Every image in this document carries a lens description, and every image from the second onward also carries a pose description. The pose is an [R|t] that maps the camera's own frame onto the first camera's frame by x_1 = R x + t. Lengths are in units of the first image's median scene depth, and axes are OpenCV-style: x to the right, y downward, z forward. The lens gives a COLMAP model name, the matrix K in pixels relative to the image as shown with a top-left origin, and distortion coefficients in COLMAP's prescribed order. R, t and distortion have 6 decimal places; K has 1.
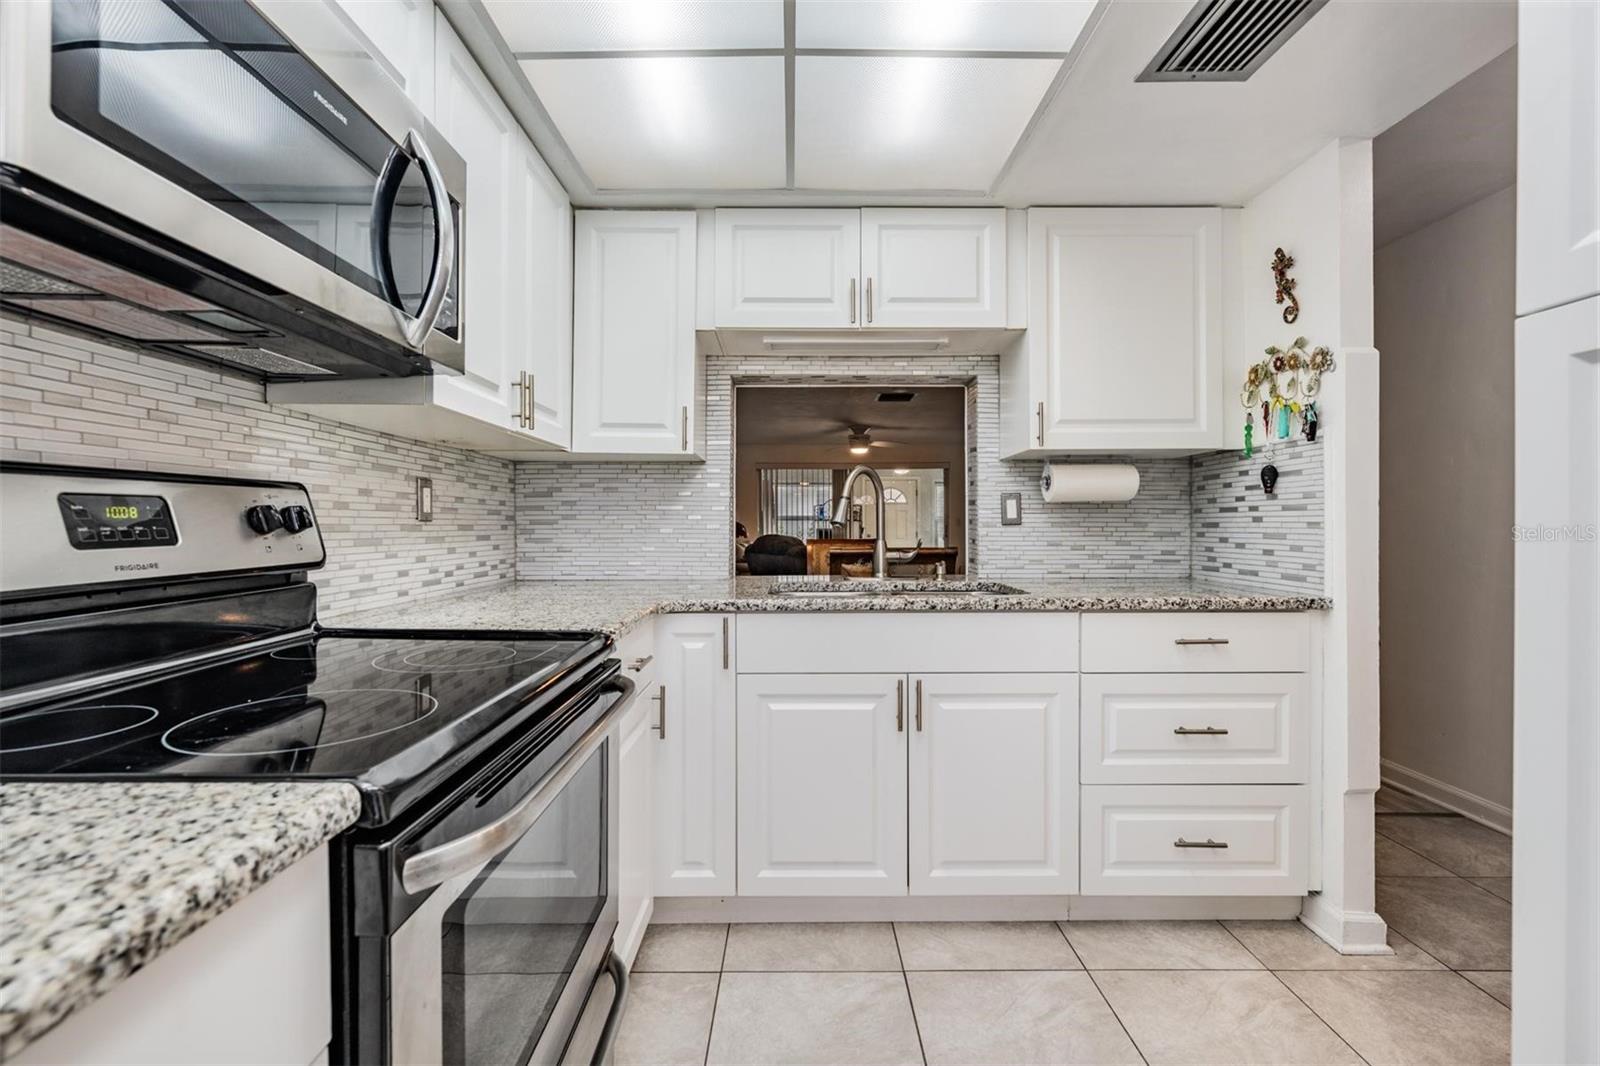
lens RADIAL K [[683.8, 0, 796.9], [0, 683.8, 529.1], [0, 0, 1]] dist [0.000135, -0.000486]
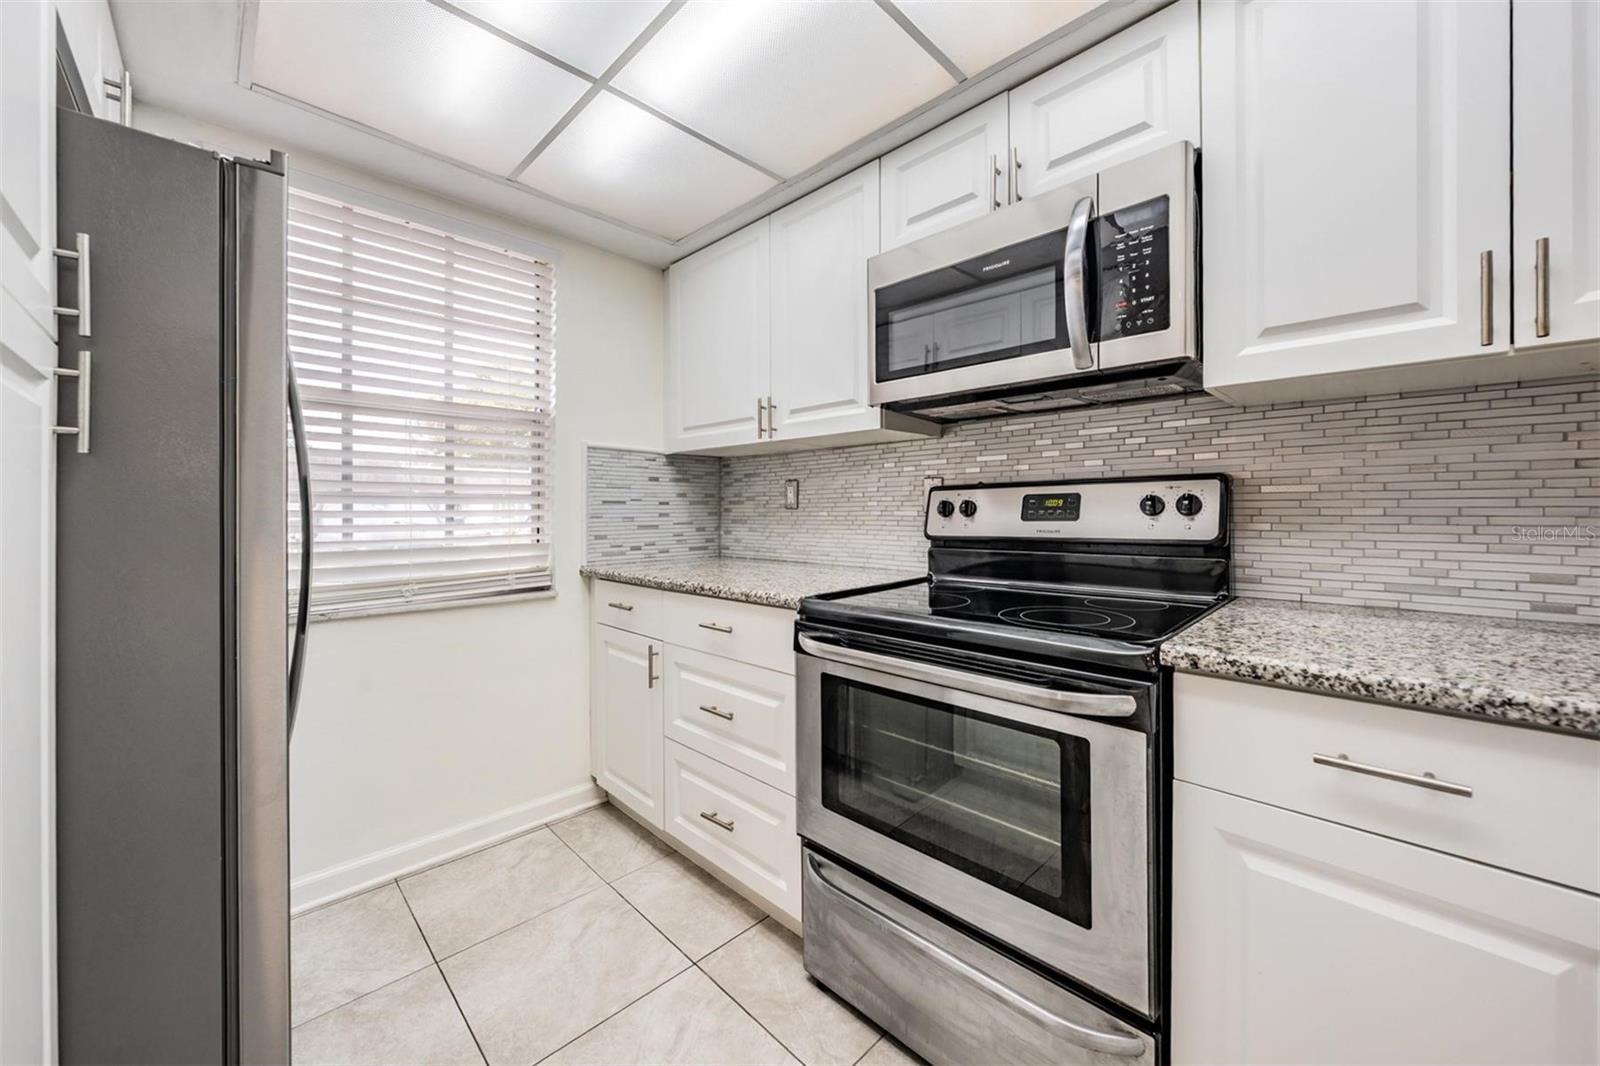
lens RADIAL K [[599.3, 0, 800.4], [0, 599.3, 509.0], [0, 0, 1]] dist [-0.003339, -0.000190]
pose [[-0.713479, 0.005858, -0.700652, 0.355694], [0.003172, 0.999982, 0.005132, -0.009101], [0.700670, 0.001439, -0.713484, 0.856526]]
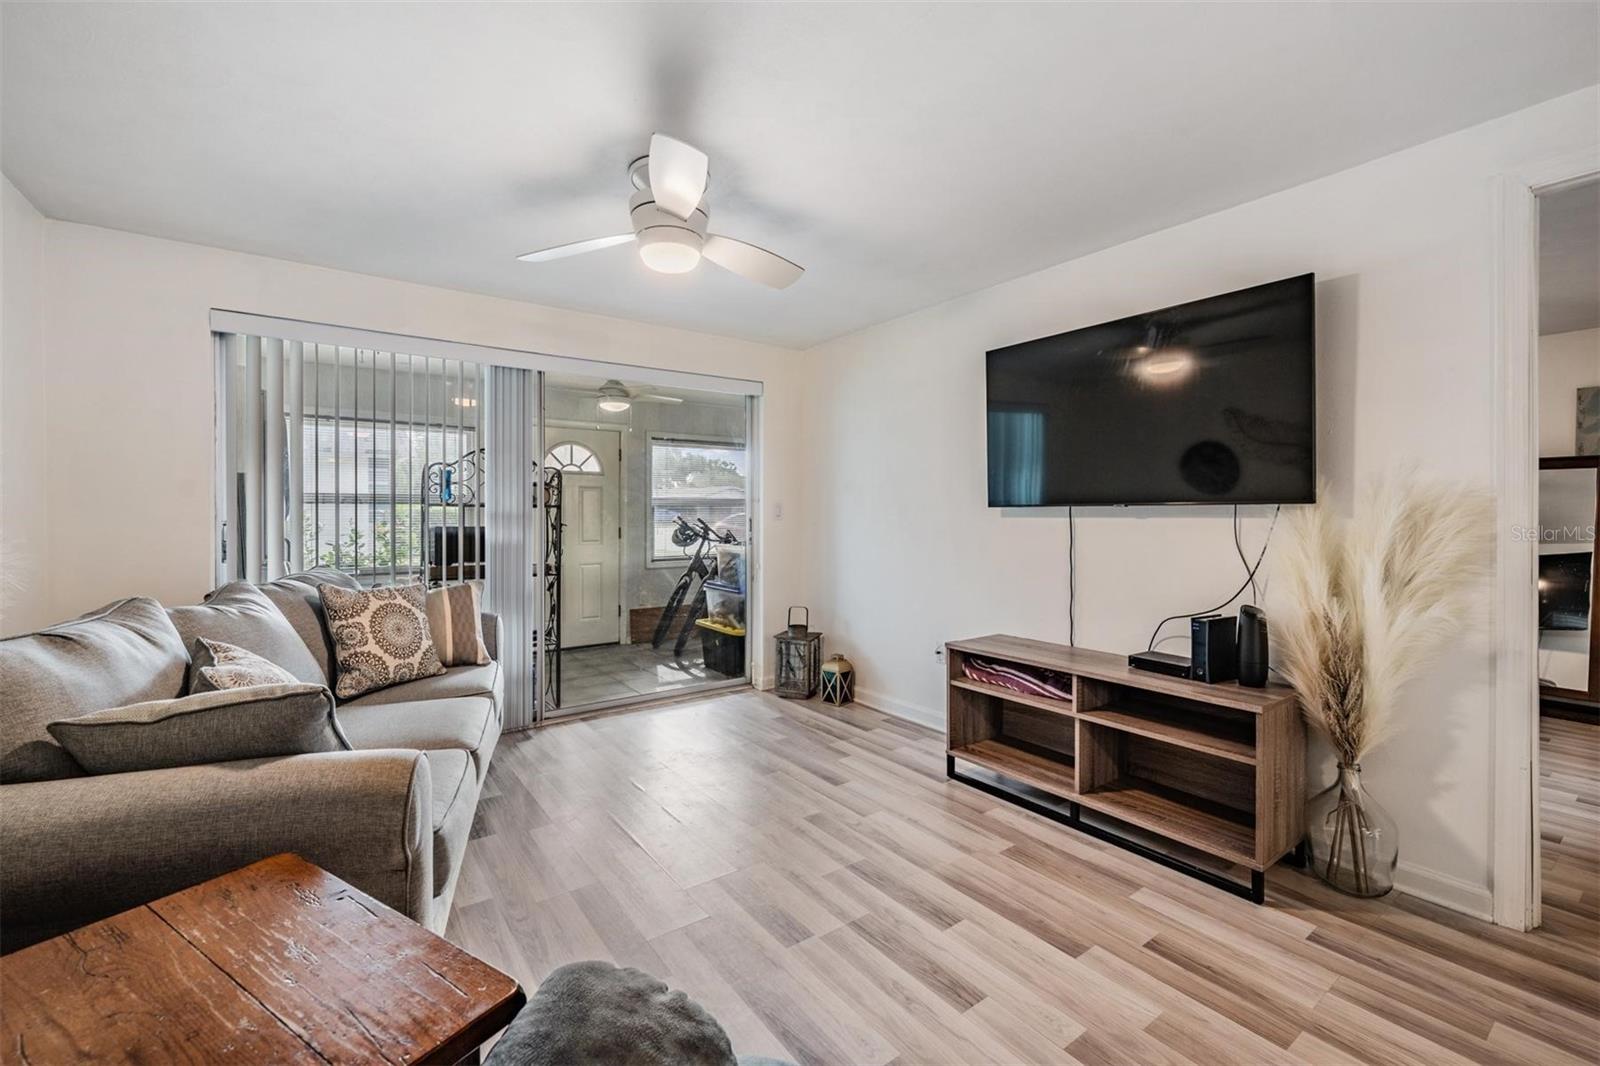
lens RADIAL K [[671.9, 0, 797.1], [0, 671.9, 515.3], [0, 0, 1]] dist [-0.000281, -0.000189]
pose [[0.814664, 0.001232, 0.579932, -0.110705], [-0.001979, 0.999998, 0.000655, -0.042753], [-0.579930, -0.001681, 0.814664, 3.204207]]
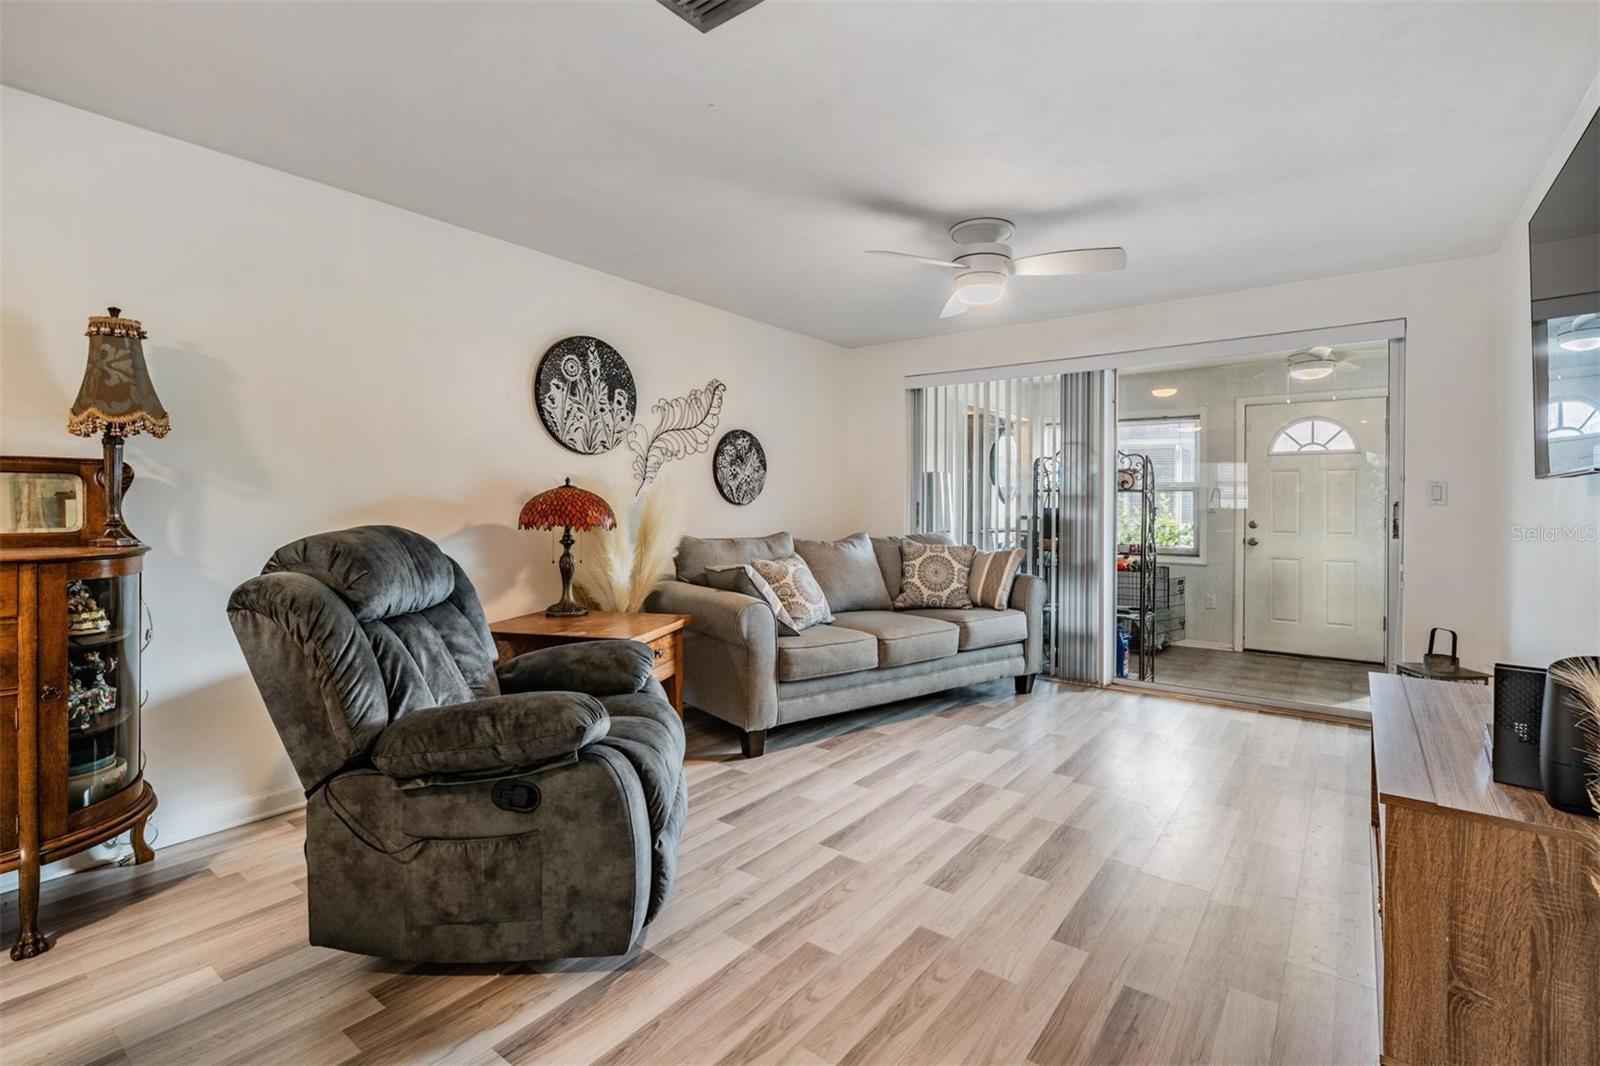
lens RADIAL K [[734.1, 0, 796.5], [0, 734.1, 506.5], [0, 0, 1]] dist [0.001330, -0.000440]
pose [[0.788533, 0.009291, -0.614922, 1.096865], [-0.008486, 0.999955, 0.004228, -0.015444], [0.614933, 0.001884, 0.788577, 2.731494]]
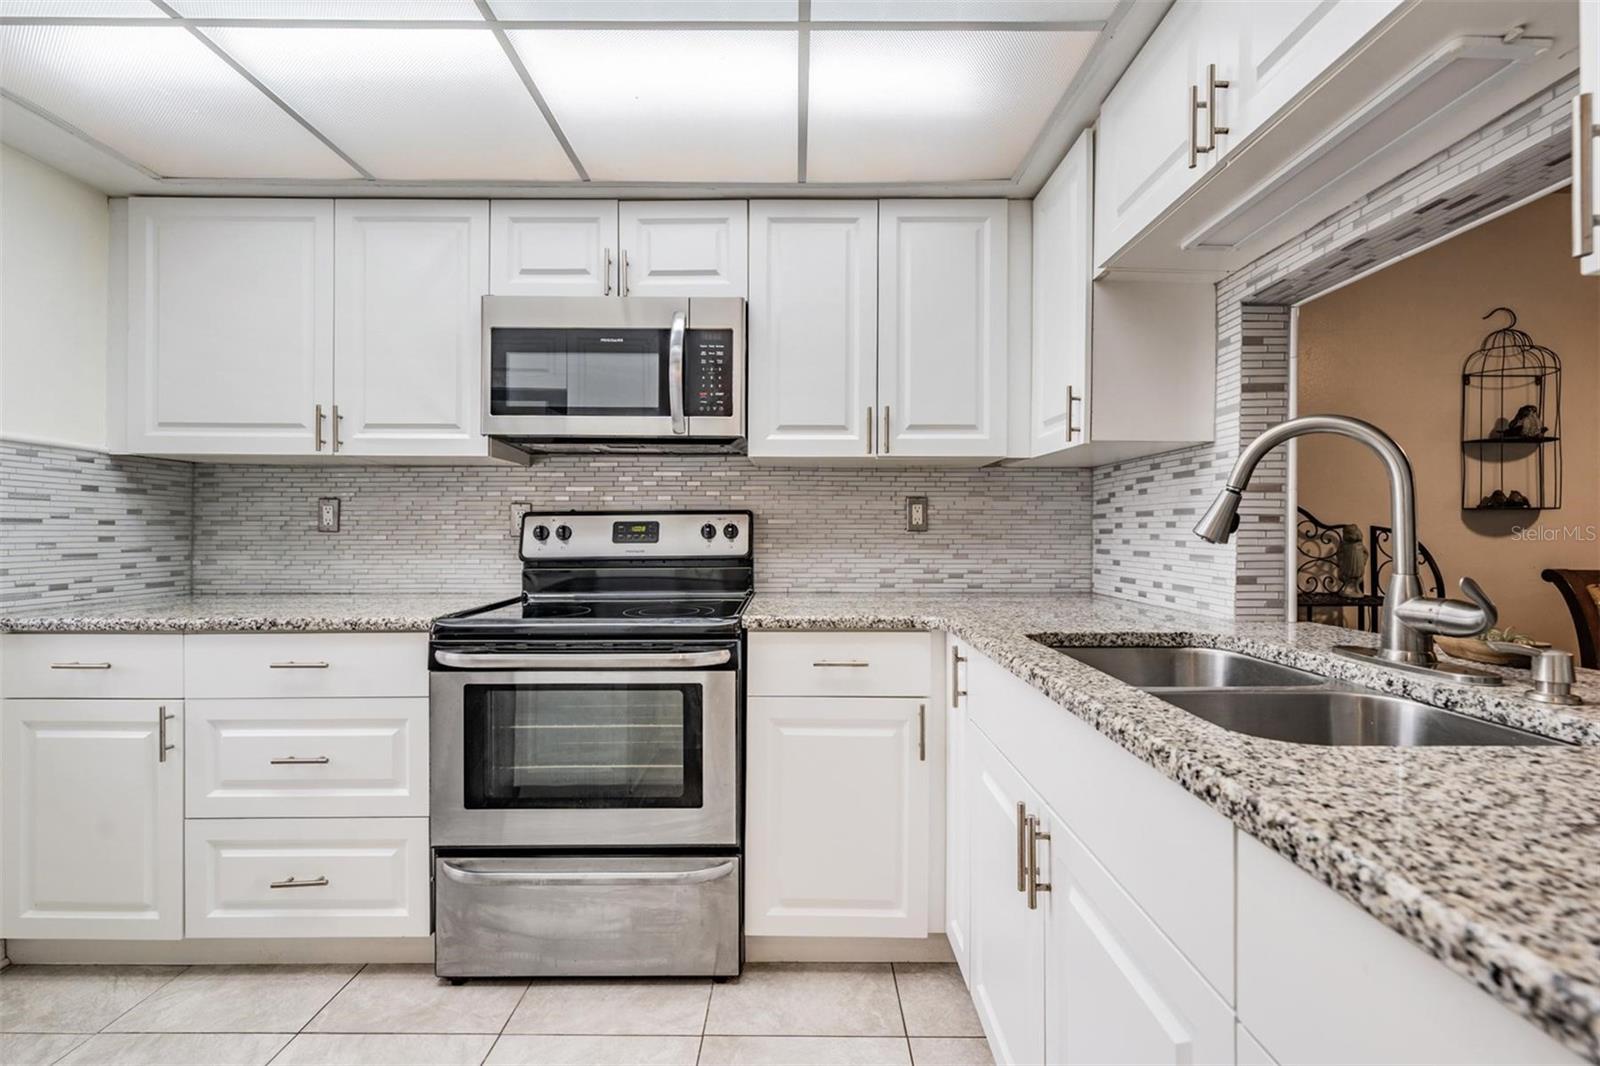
lens RADIAL K [[683.8, 0, 796.9], [0, 683.8, 529.1], [0, 0, 1]] dist [0.000135, -0.000486]
pose [[-0.006744, -0.001722, -0.999976, 0.725378], [-0.006883, 0.999975, -0.001676, -0.011549], [0.999954, 0.006872, -0.006756, 0.793731]]
